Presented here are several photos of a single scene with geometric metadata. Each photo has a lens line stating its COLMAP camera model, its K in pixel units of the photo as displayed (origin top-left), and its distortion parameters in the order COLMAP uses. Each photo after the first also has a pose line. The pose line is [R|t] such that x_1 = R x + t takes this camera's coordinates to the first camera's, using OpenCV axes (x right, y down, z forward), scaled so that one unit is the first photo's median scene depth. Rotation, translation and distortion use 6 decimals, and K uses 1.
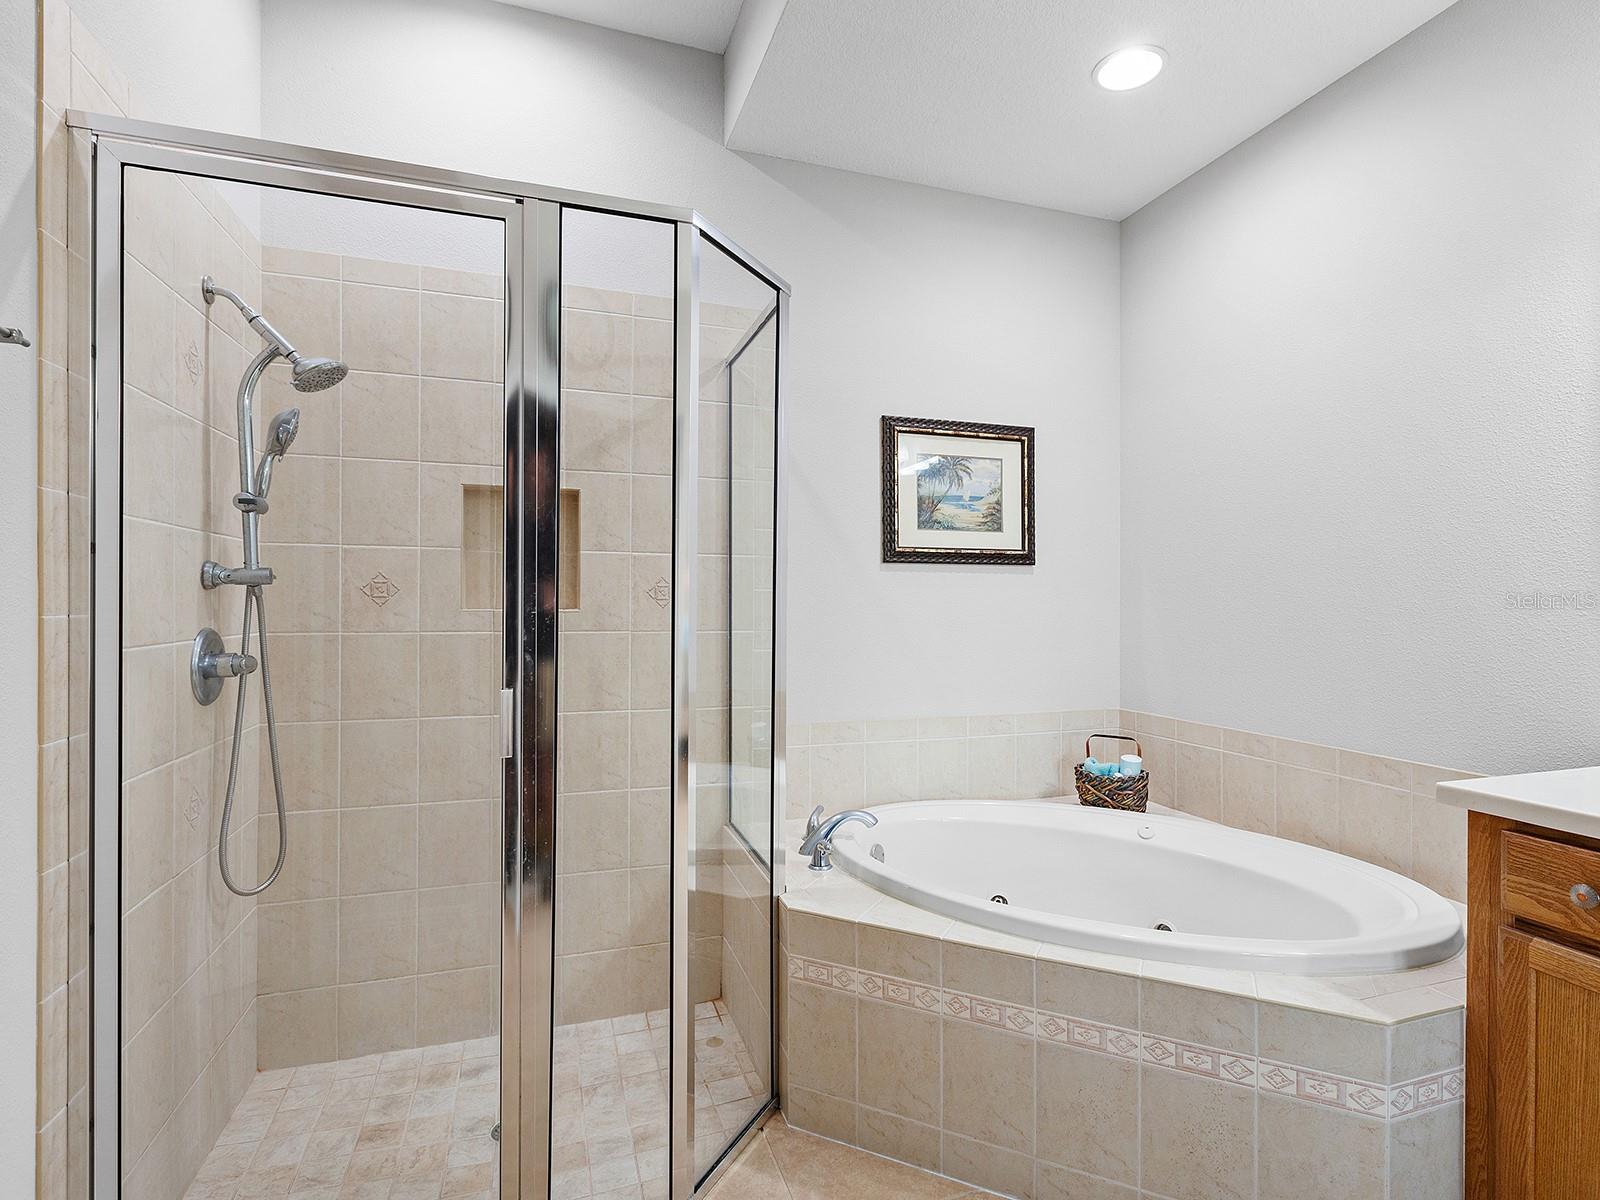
lens RADIAL K [[819.3, 0, 813.1], [0, 819.3, 599.8], [0, 0, 1]] dist [0.005526, -0.002411]
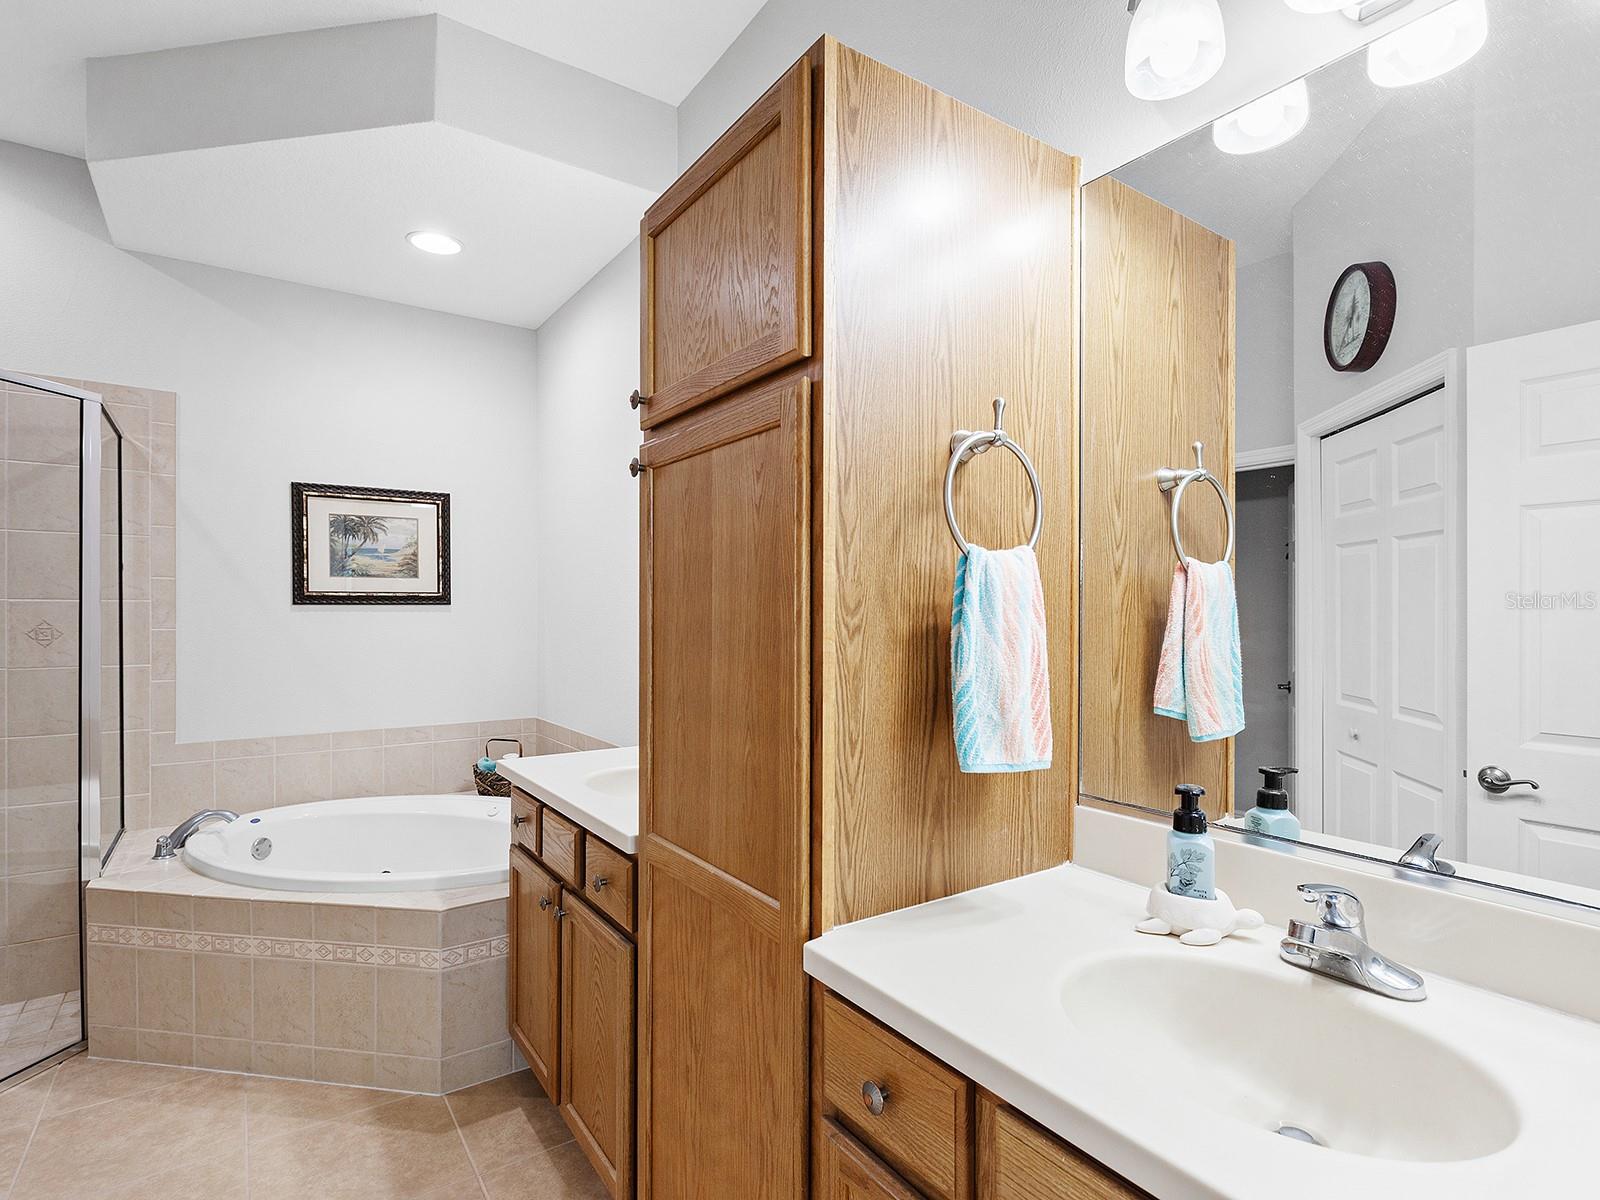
lens RADIAL K [[819.3, 0, 799.7], [0, 819.3, 613.9], [0, 0, 1]] dist [0.005526, -0.002411]
pose [[0.957384, -0.003573, 0.288795, 0.445856], [0.001864, 0.999979, 0.006190, -0.037313], [-0.288811, -0.005388, 0.957371, -0.363685]]
